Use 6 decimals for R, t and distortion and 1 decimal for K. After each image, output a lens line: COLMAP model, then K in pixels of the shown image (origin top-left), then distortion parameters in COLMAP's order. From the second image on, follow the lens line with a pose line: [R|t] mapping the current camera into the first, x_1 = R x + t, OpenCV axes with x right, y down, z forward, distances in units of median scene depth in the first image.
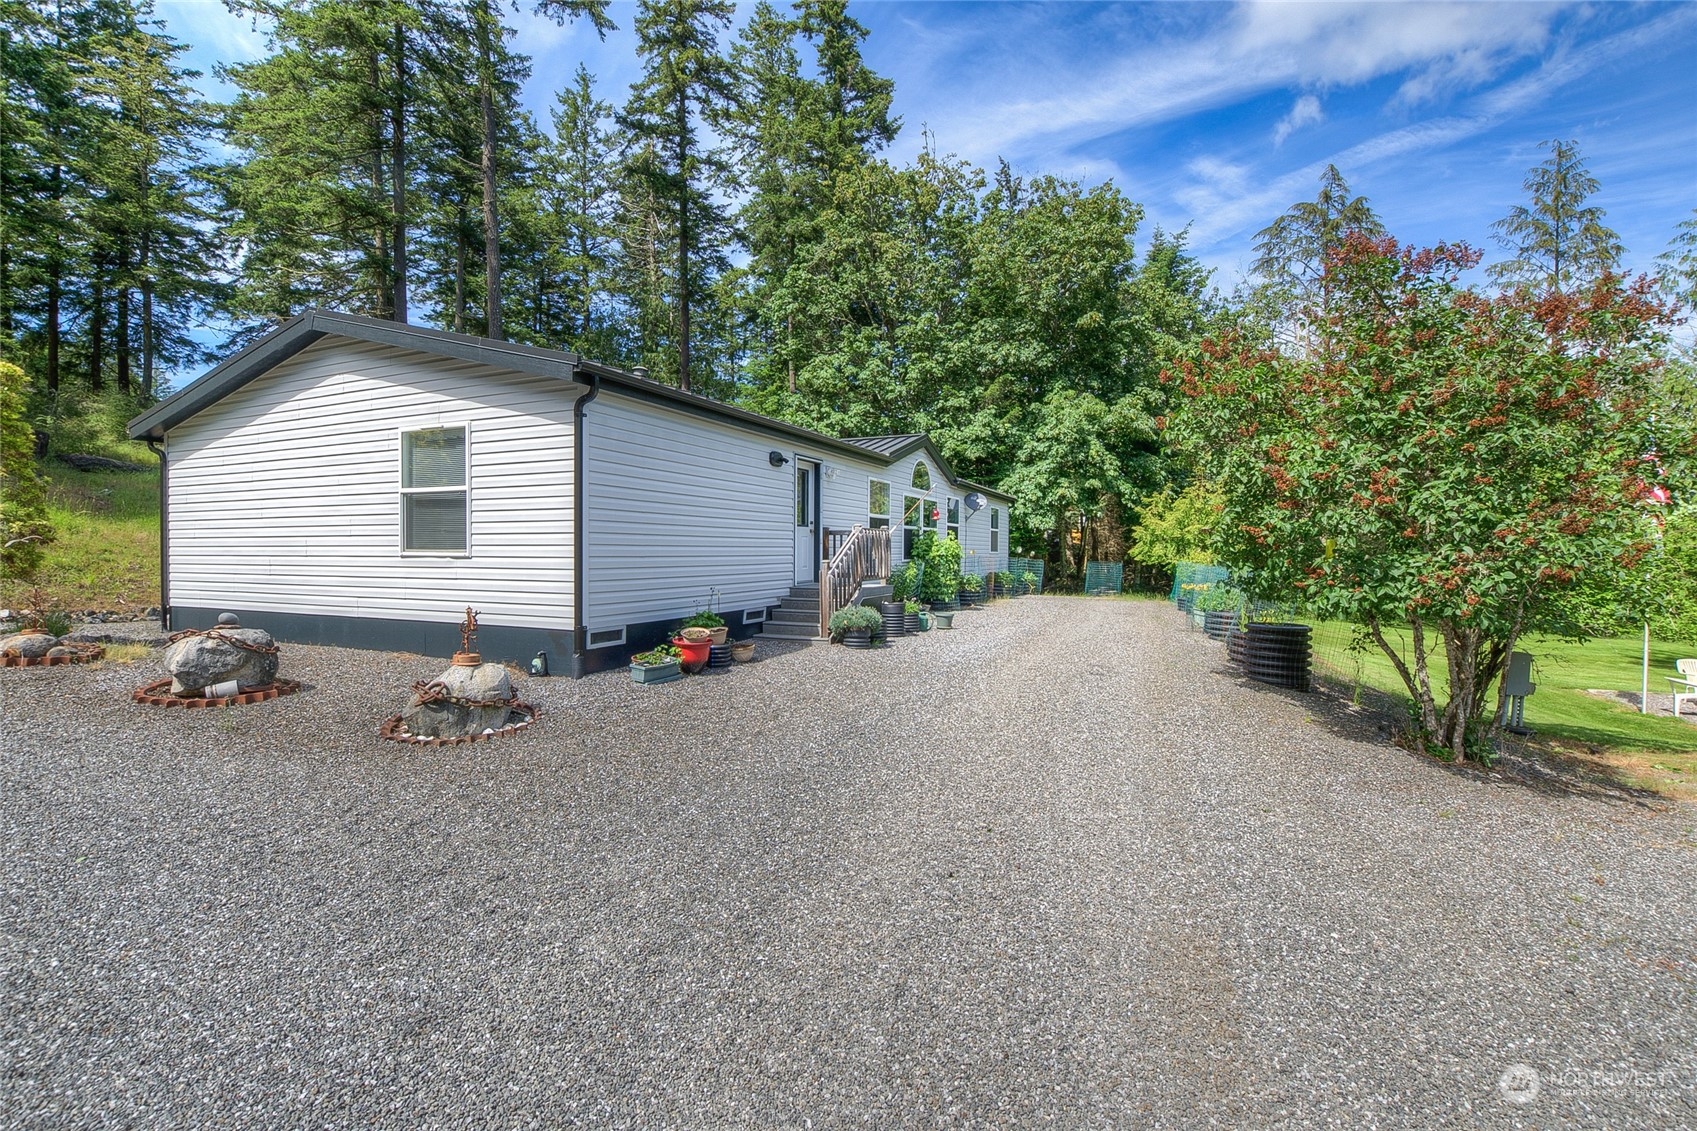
lens RADIAL K [[745.7, 0, 857.1], [0, 745.7, 558.5], [0, 0, 1]] dist [-0.028999, 0.007882]
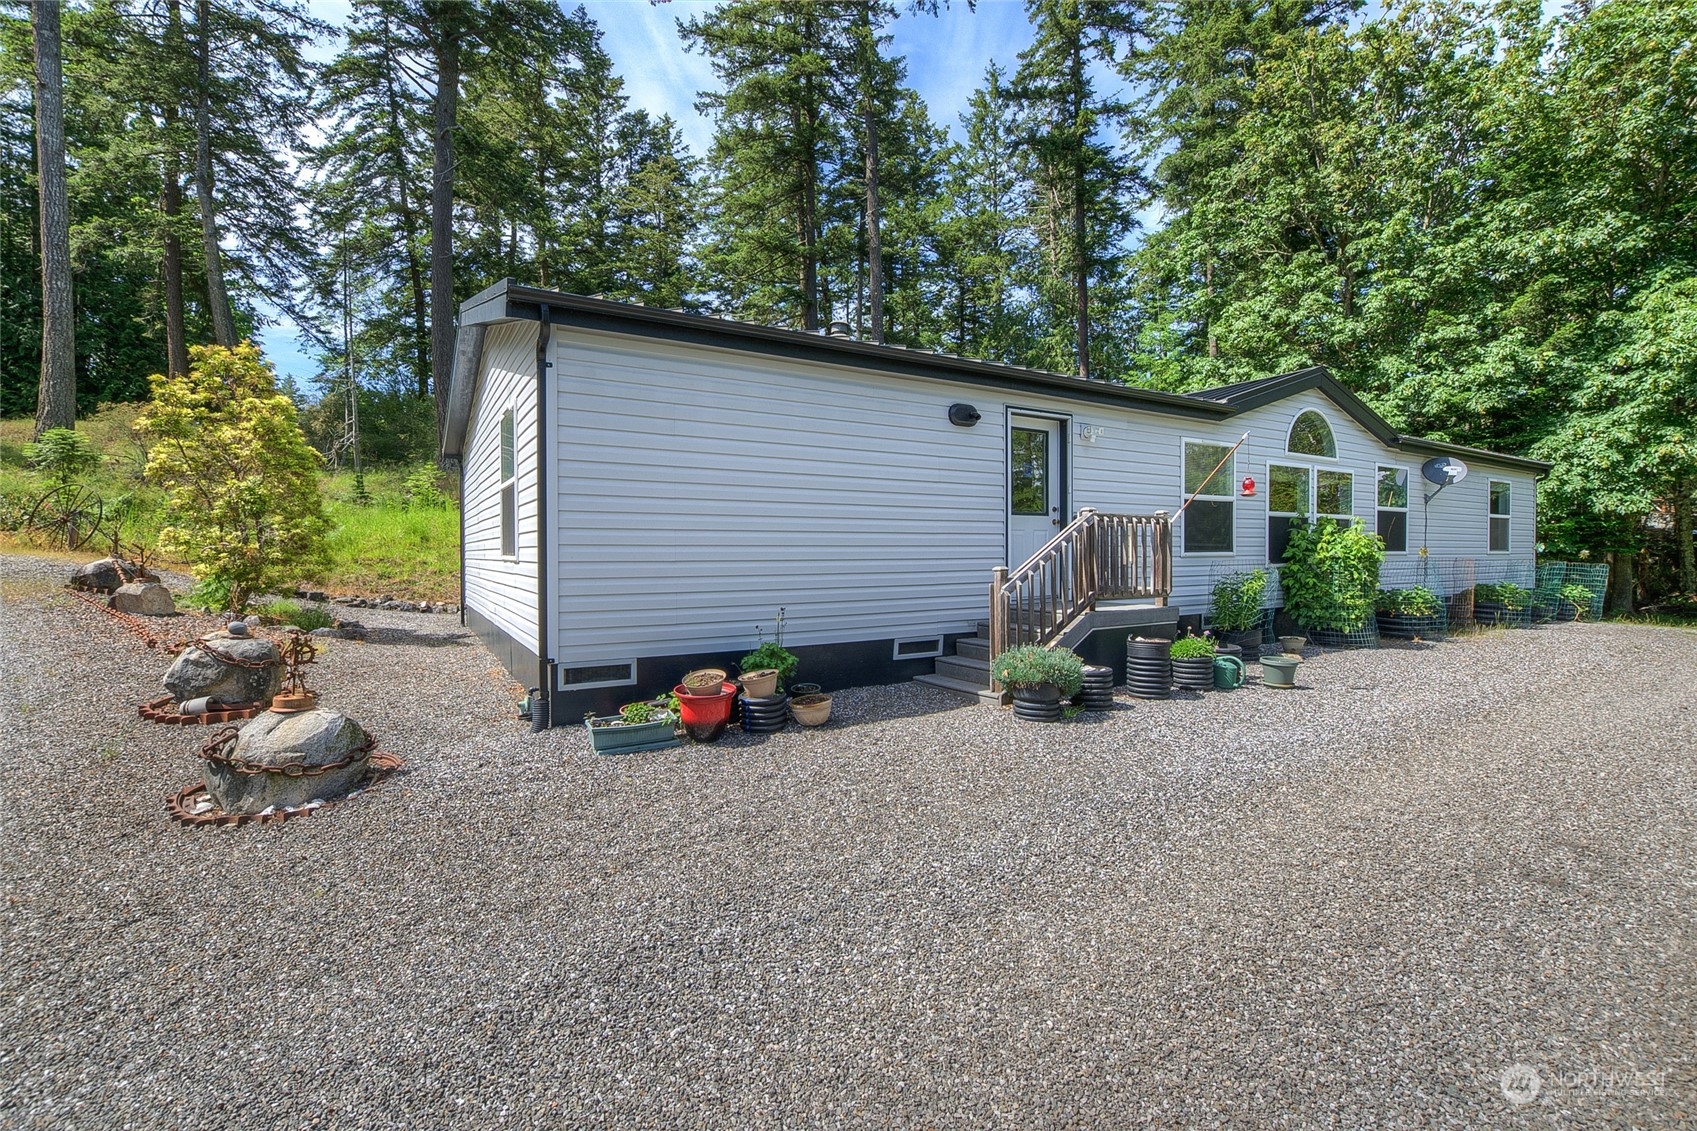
lens RADIAL K [[745.7, 0, 857.1], [0, 745.7, 558.5], [0, 0, 1]] dist [-0.028999, 0.007882]
pose [[0.822289, -0.000776, -0.569070, 0.068125], [-0.000209, 0.999999, -0.001666, -0.001141], [0.569071, 0.001489, 0.822287, 0.138871]]
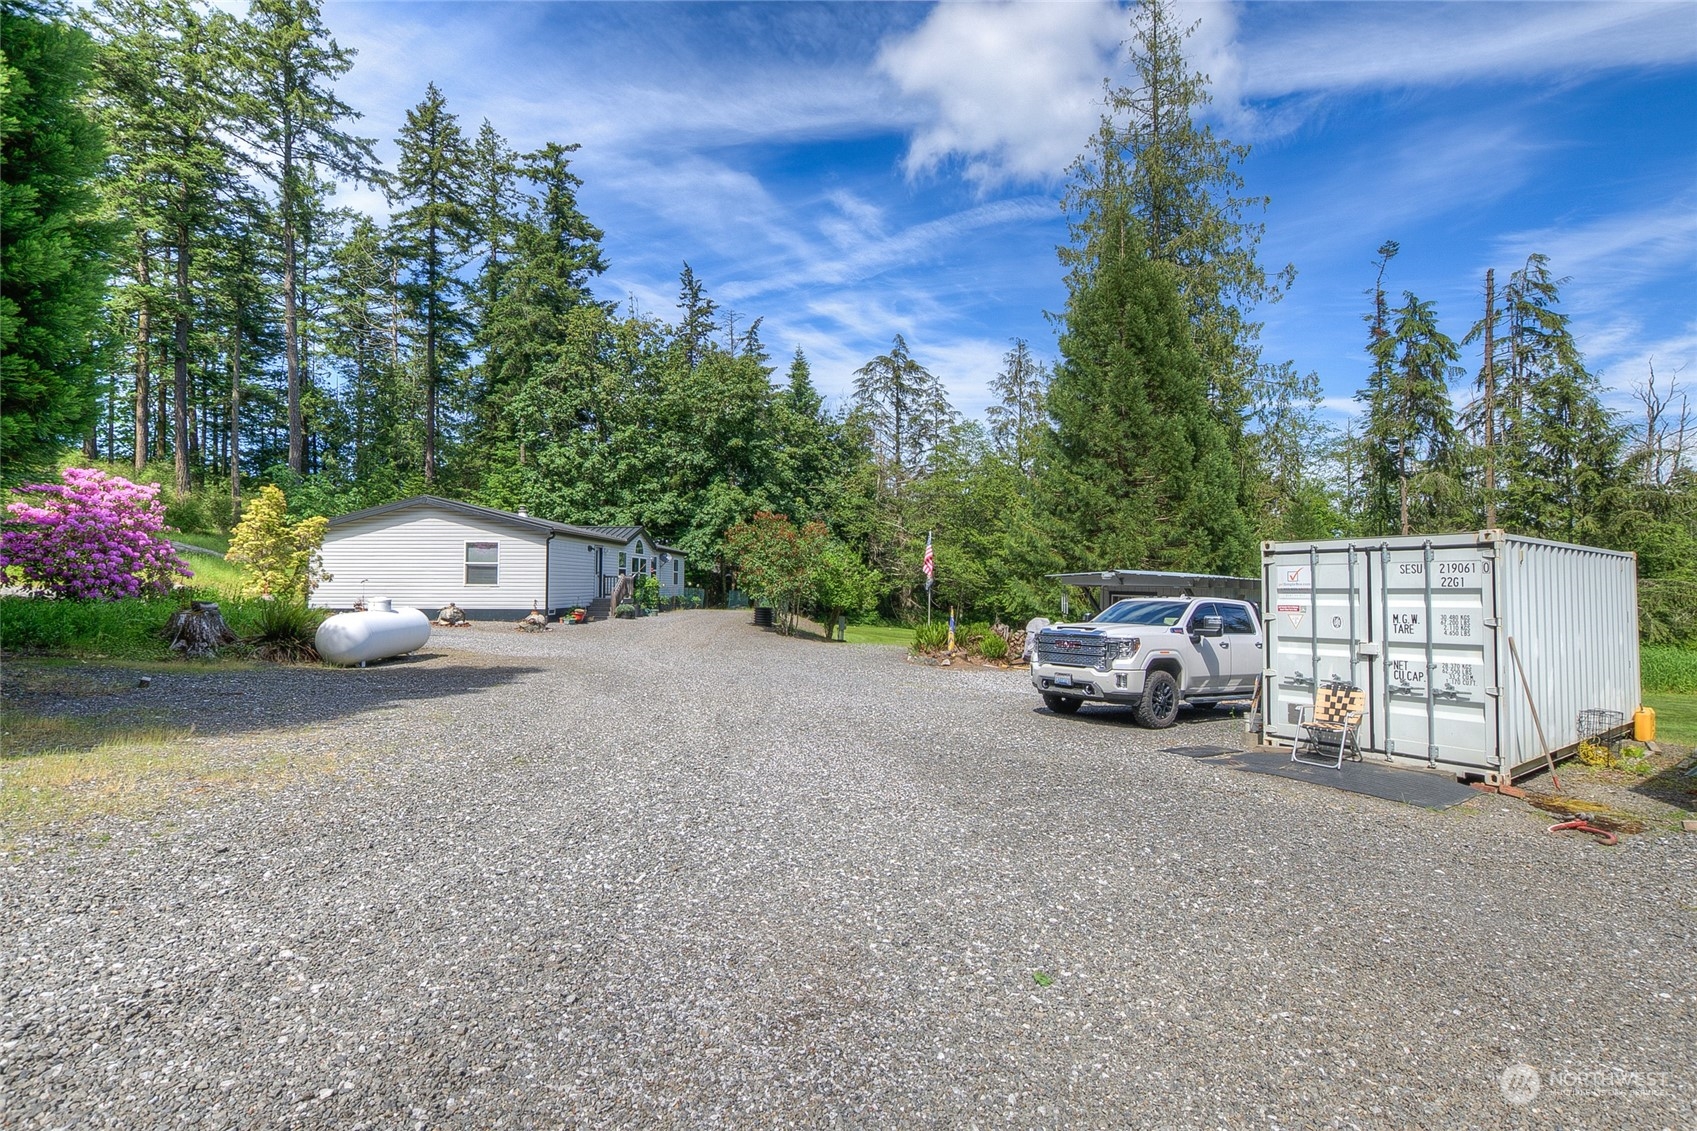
lens RADIAL K [[782.6, 0, 848.5], [0, 782.6, 565.5], [0, 0, 1]] dist [-0.014317, 0.000059]
pose [[0.921404, 0.011044, 0.388448, -0.116326], [0.001603, 0.999480, -0.032219, 0.004673], [-0.388602, 0.030309, 0.920907, -0.634515]]
